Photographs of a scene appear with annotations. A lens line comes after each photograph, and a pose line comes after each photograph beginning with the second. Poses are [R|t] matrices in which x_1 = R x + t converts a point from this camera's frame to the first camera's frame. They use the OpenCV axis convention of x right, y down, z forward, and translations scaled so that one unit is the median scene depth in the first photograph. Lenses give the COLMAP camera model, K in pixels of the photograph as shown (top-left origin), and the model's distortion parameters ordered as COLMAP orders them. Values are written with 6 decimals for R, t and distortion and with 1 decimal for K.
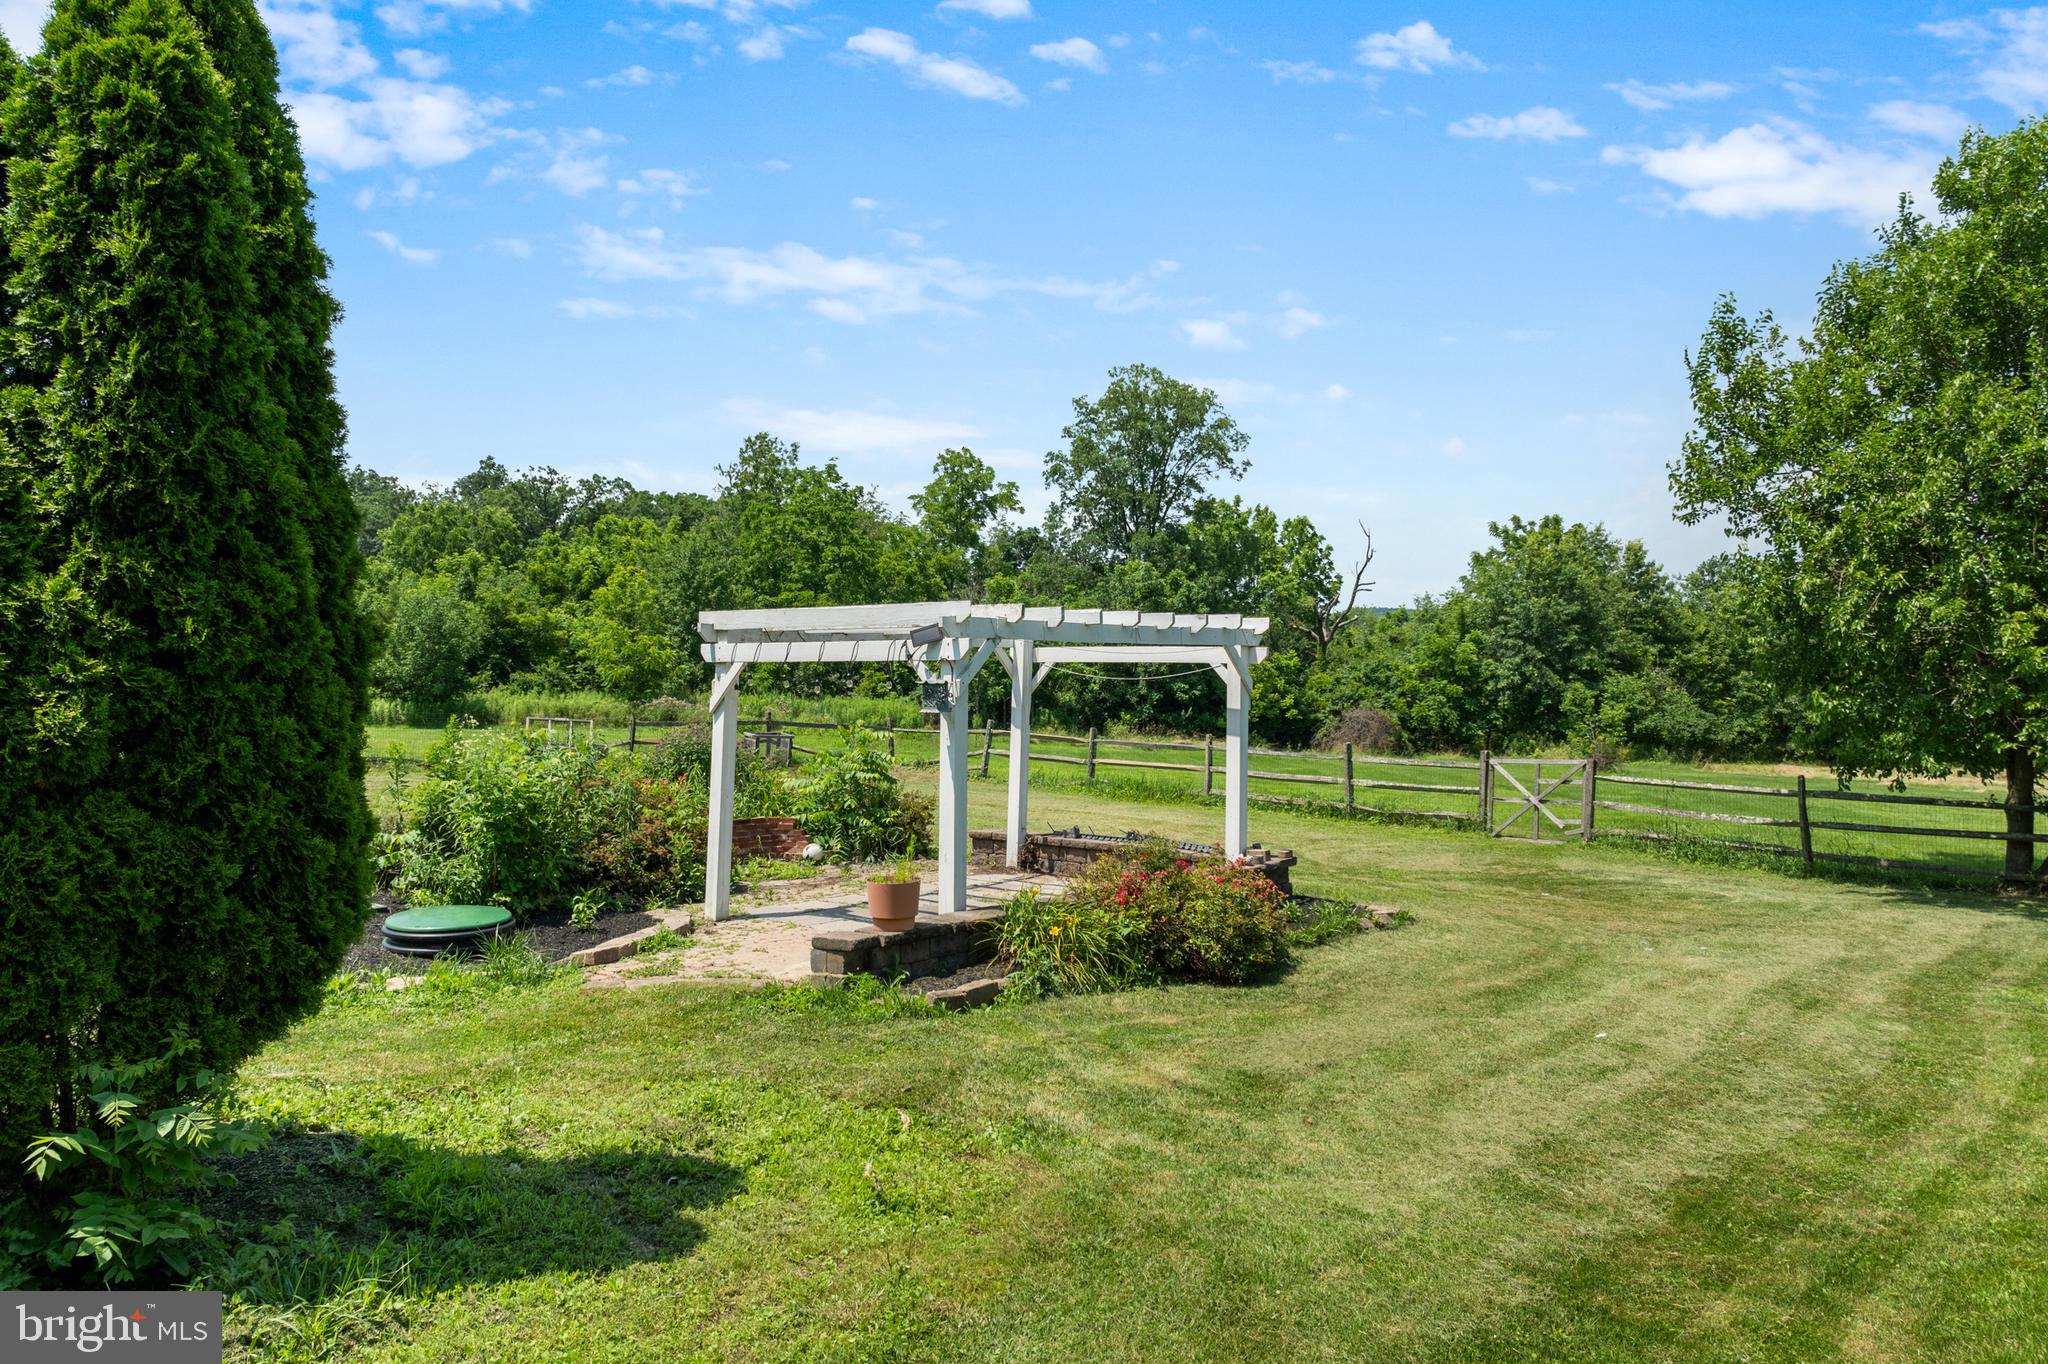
lens RADIAL K [[1468.8, 0, 1015.7], [0, 1468.8, 694.0], [0, 0, 1]] dist [-0.016491, 0.000977]
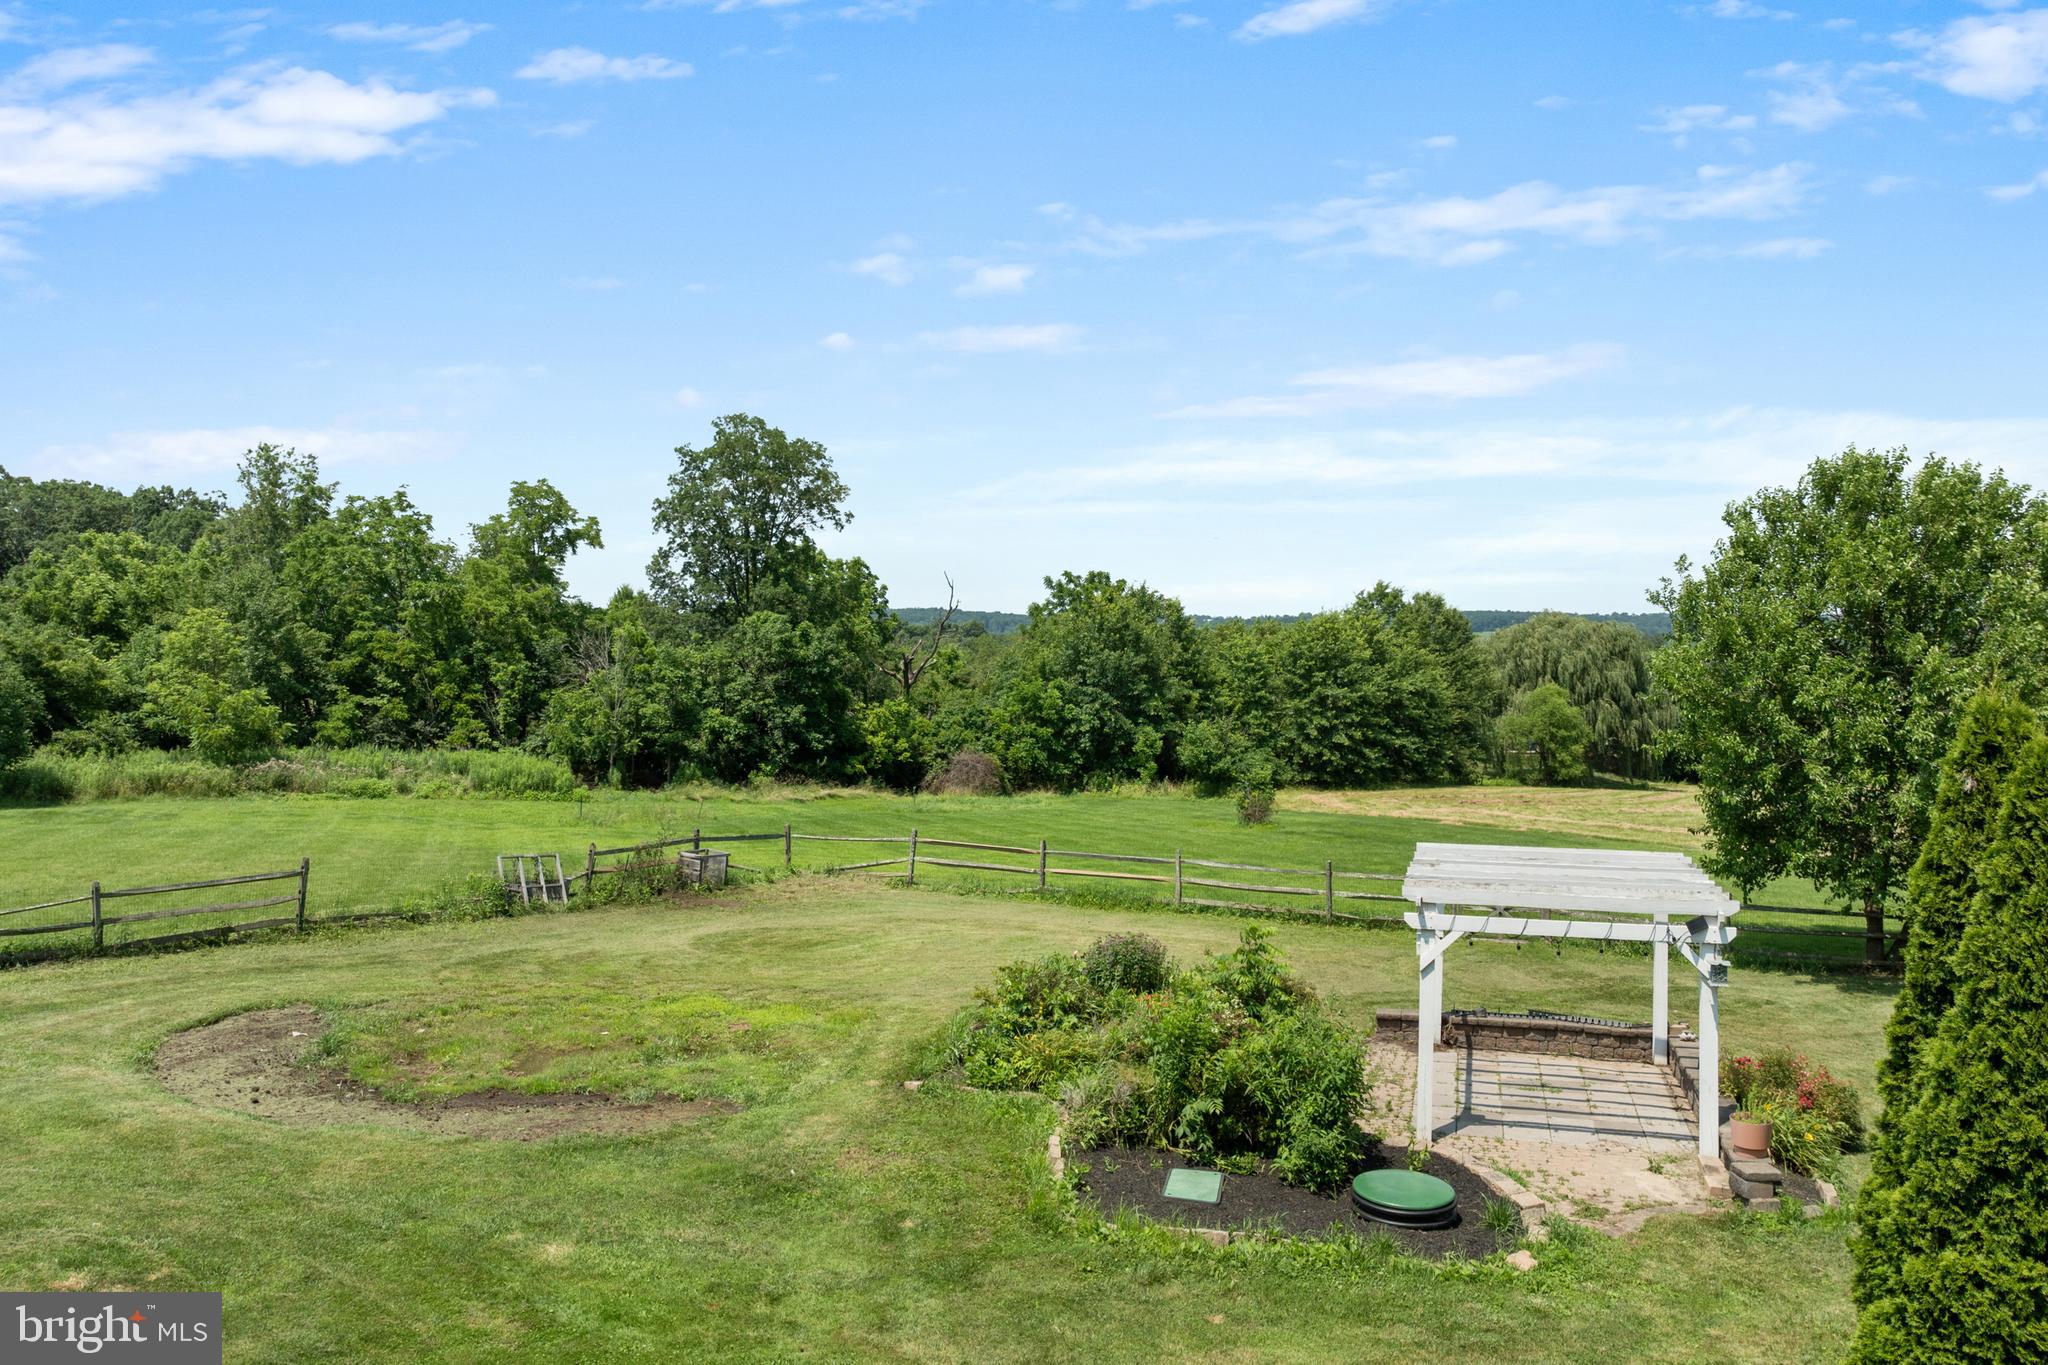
lens RADIAL K [[1468.8, 0, 982.6], [0, 1468.8, 676.9], [0, 0, 1]] dist [-0.016491, 0.000977]
pose [[0.916888, -0.000364, 0.399144, -0.182595], [0.002261, 0.999988, -0.004281, -0.040216], [-0.399138, 0.004827, 0.916878, 0.006520]]
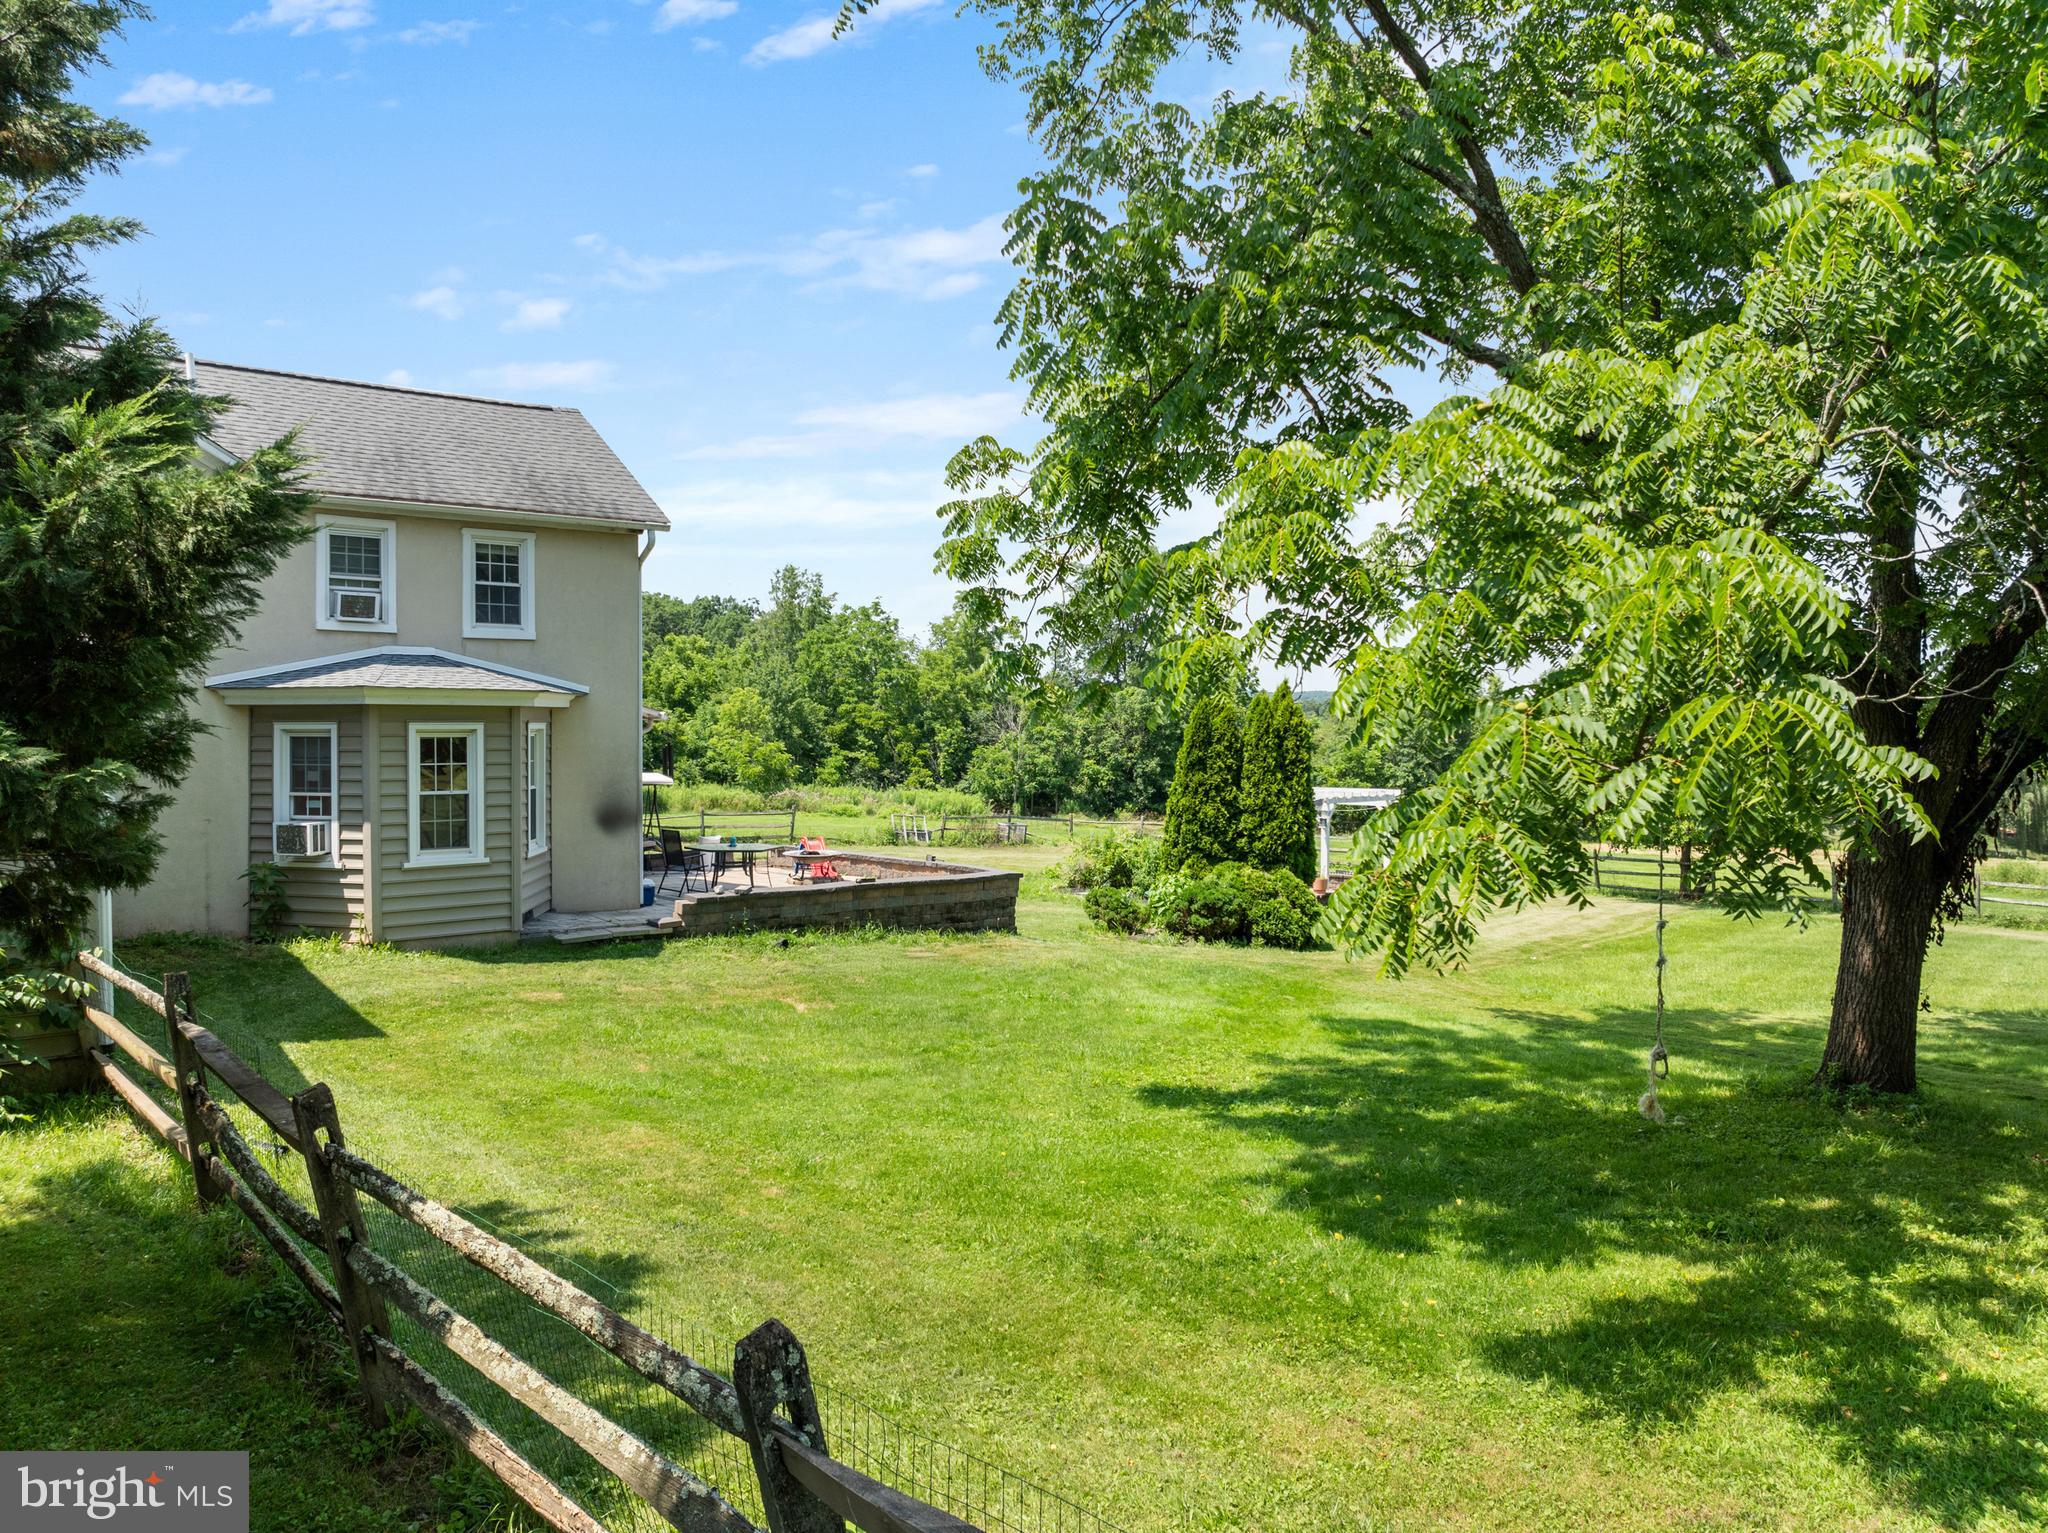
lens RADIAL K [[1502.5, 0, 1019.0], [0, 1502.5, 747.2], [0, 0, 1]] dist [0.046761, 0.000256]
pose [[0.994432, 0.007564, 0.105112, -0.160575], [-0.006052, 0.999874, -0.014695, -0.016171], [-0.105210, 0.013977, 0.994352, -0.337160]]
